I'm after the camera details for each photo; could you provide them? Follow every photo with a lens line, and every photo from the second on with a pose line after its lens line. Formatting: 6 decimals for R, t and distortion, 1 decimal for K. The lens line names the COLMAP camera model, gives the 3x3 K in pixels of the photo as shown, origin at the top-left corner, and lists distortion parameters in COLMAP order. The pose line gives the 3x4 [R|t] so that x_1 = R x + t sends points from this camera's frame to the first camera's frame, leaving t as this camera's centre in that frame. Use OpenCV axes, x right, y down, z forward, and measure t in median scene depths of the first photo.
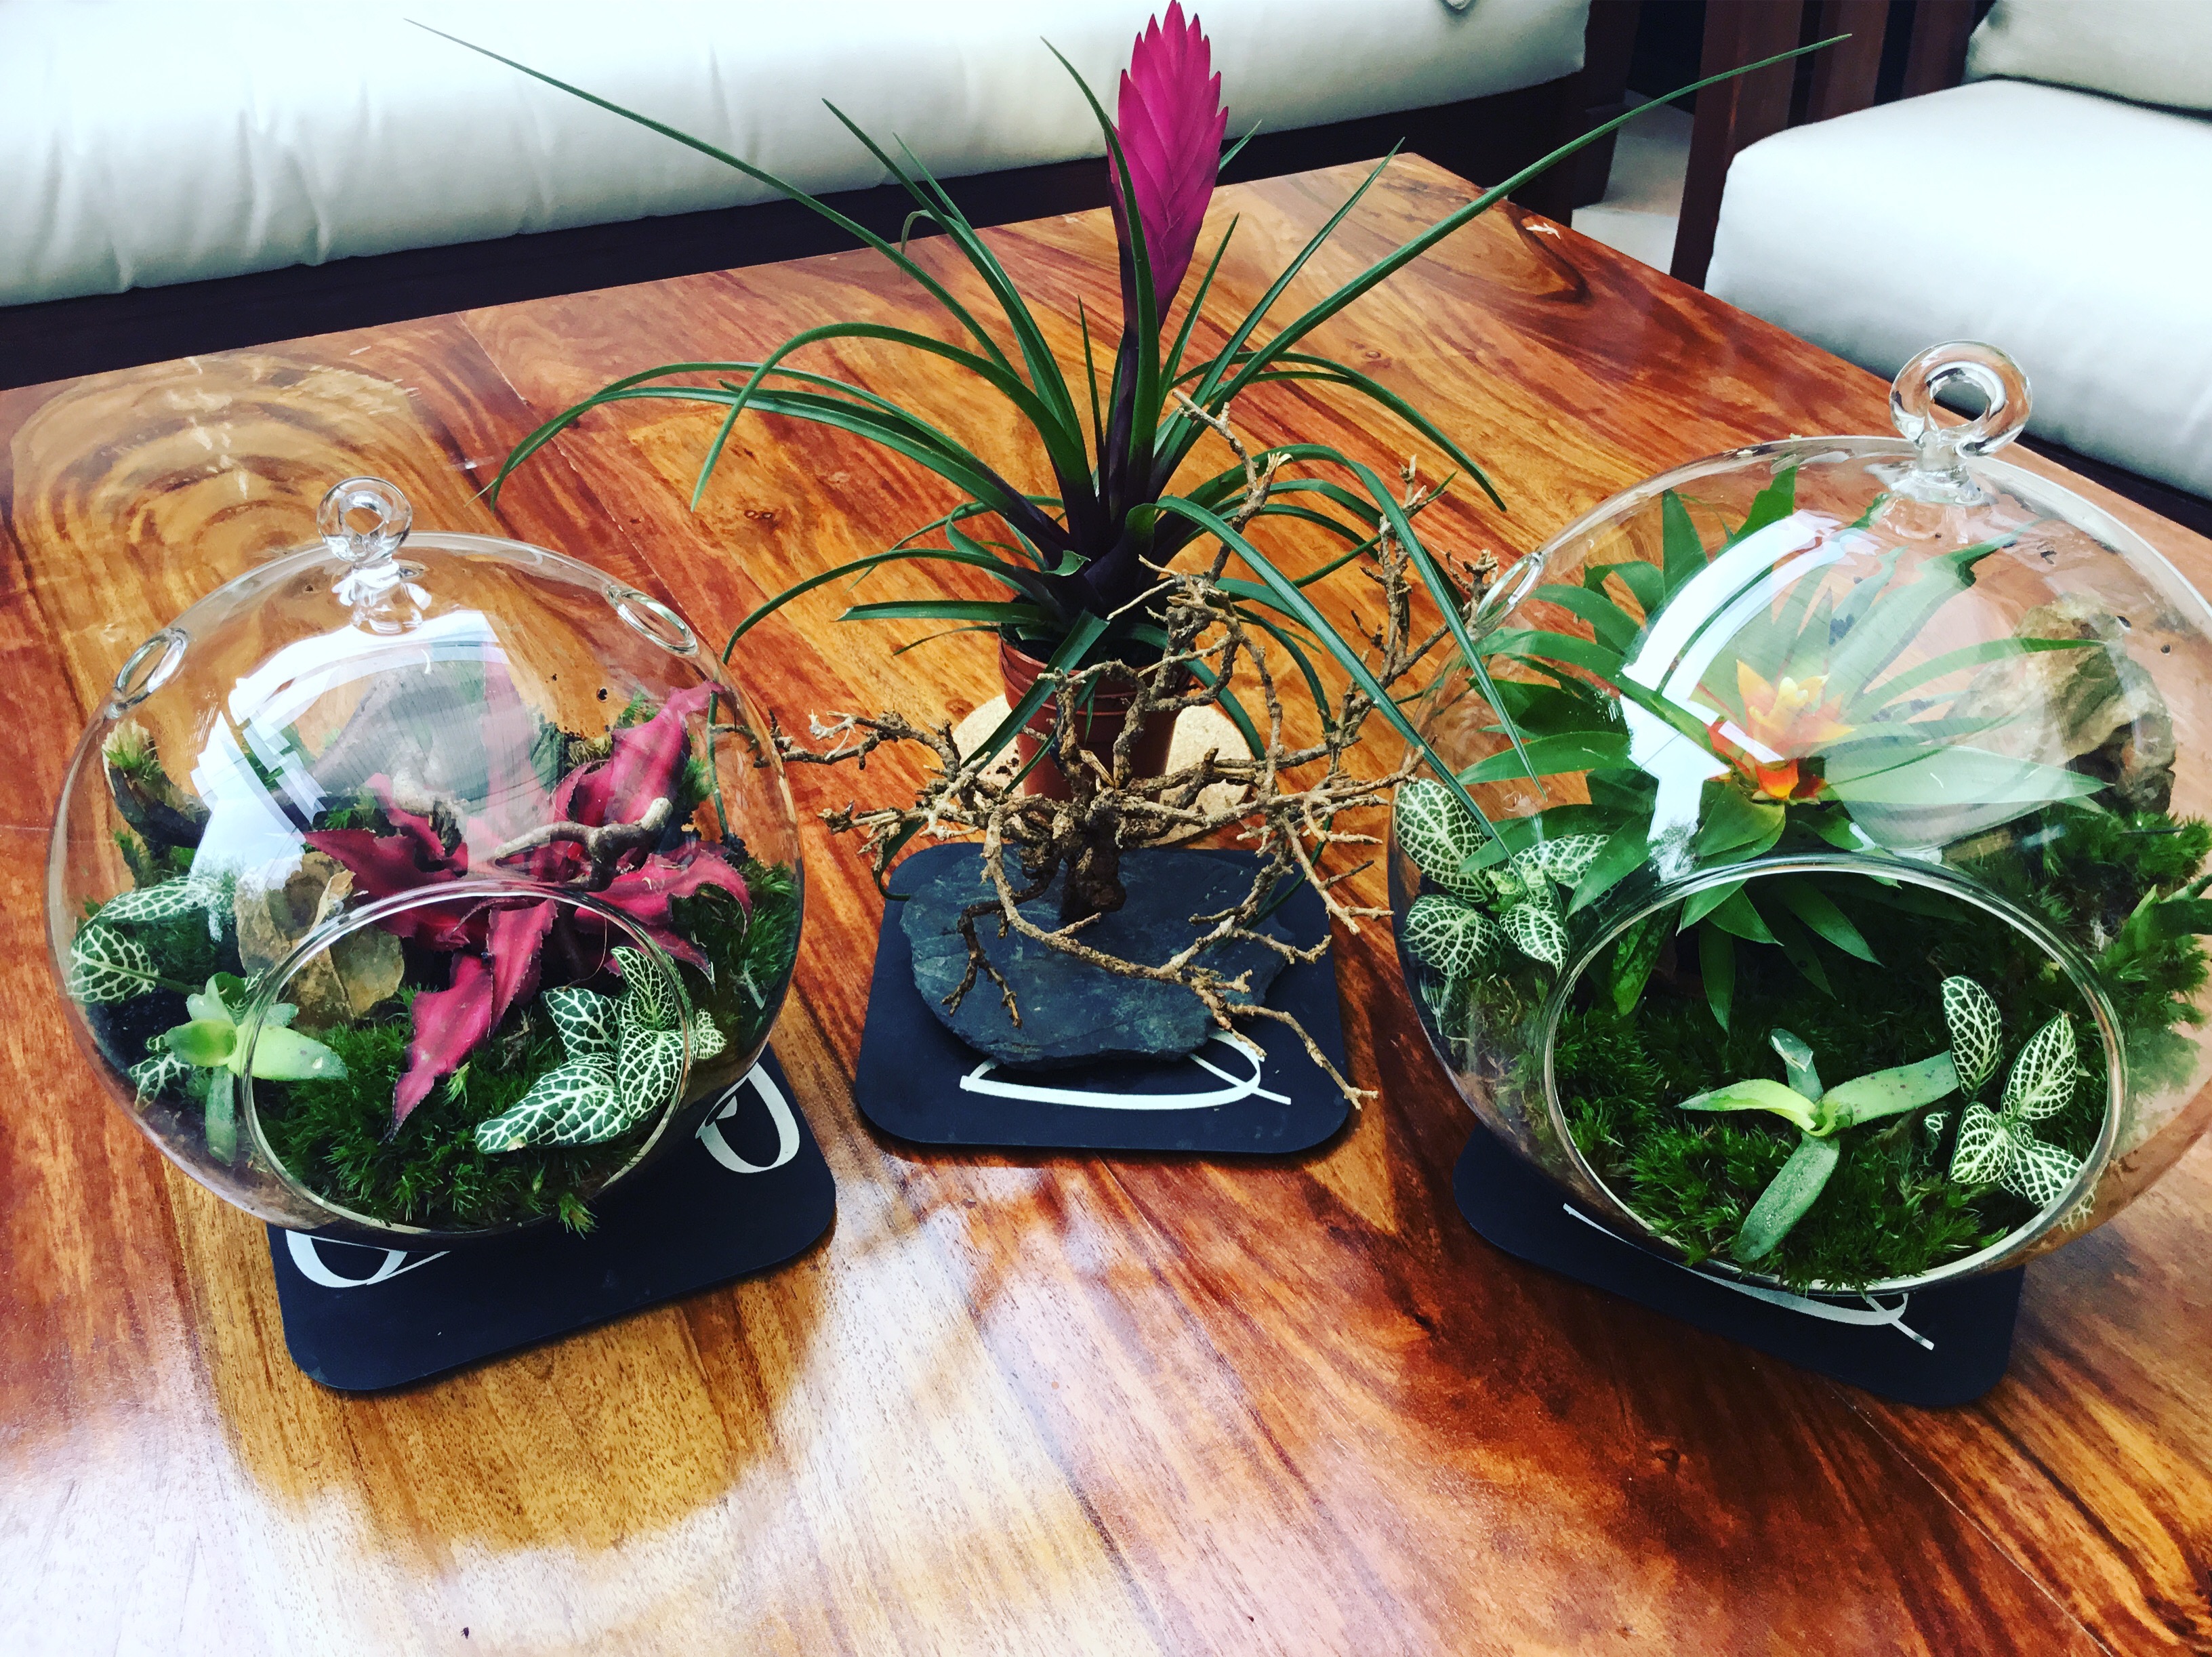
lens RADIAL K [[2157.4, 0, 1084.4], [0, 2157.4, 842.1], [0, 0, 1]] dist [0.077429, -0.148443]
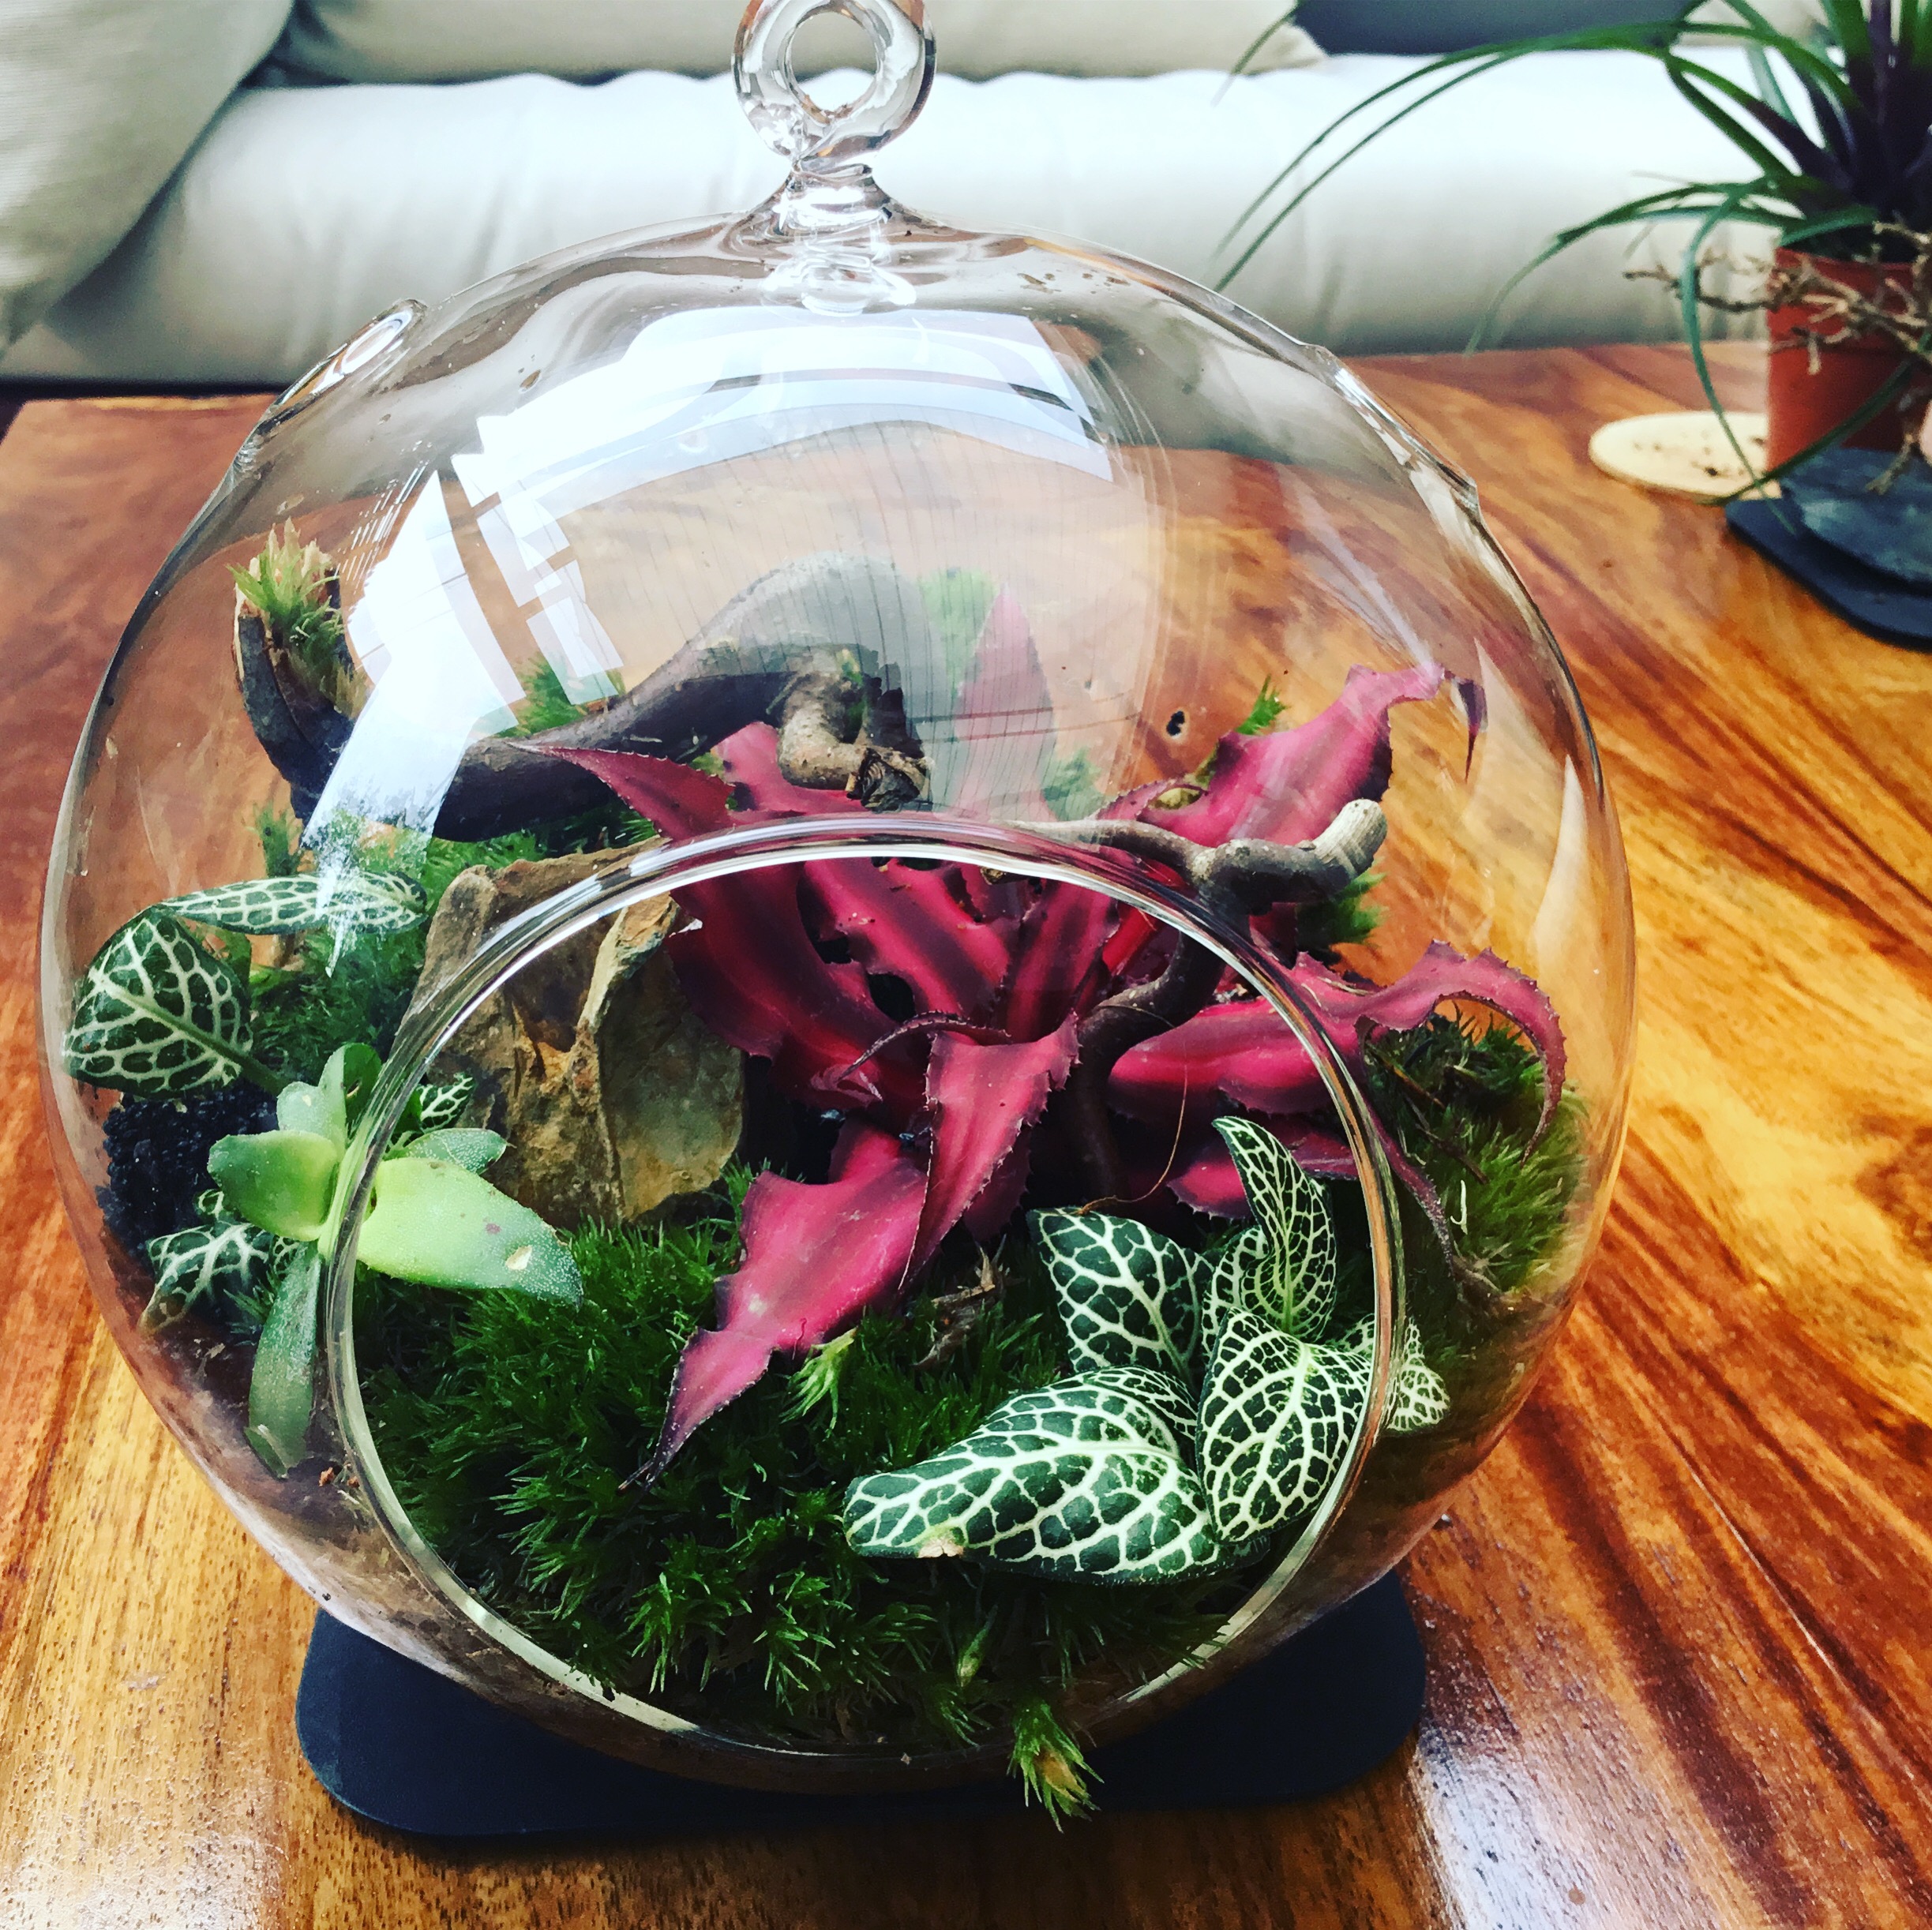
lens RADIAL K [[2295.2, 0, 868.0], [0, 2295.2, 964.5], [0, 0, 1]] dist [0.133971, 0.011548]
pose [[0.959431, 0.112207, -0.258654, -0.172321], [-0.157559, 0.974158, -0.161838, 0.103631], [0.233811, 0.196026, 0.952316, 0.557540]]
